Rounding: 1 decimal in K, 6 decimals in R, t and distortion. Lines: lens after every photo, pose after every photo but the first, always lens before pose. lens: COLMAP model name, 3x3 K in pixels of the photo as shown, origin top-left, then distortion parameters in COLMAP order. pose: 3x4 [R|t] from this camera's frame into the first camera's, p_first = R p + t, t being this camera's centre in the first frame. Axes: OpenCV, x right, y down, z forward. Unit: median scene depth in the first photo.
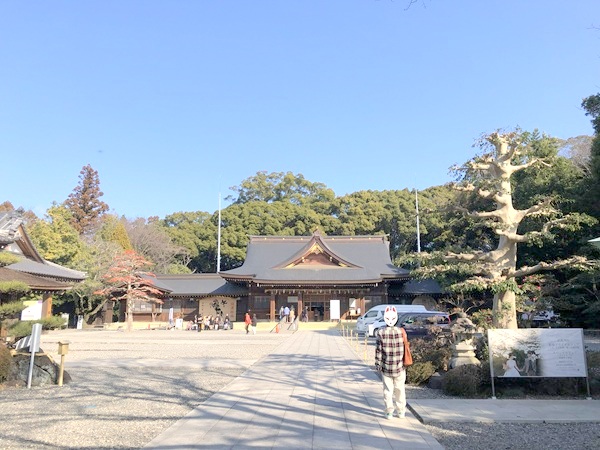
lens RADIAL K [[478.6, 0, 300.0], [0, 478.6, 225.0], [0, 0, 1]] dist [-0.003093, -0.001329]
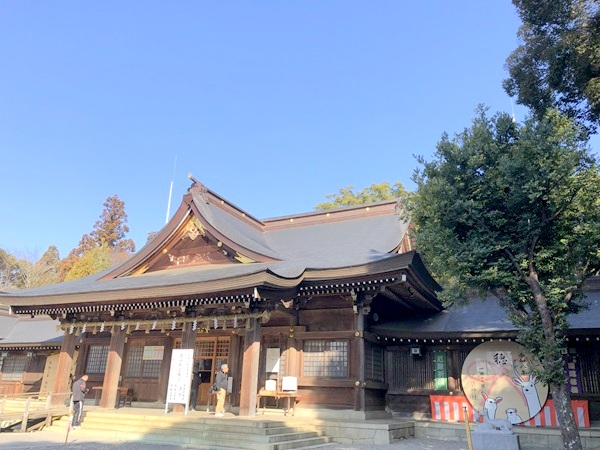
lens RADIAL K [[478.6, 0, 300.0], [0, 478.6, 225.0], [0, 0, 1]] dist [-0.003093, -0.001329]
pose [[0.867160, -0.137040, -0.478805, 0.318156], [0.058265, 0.982711, -0.175740, 0.126707], [0.494610, 0.124497, 0.860152, 0.684540]]
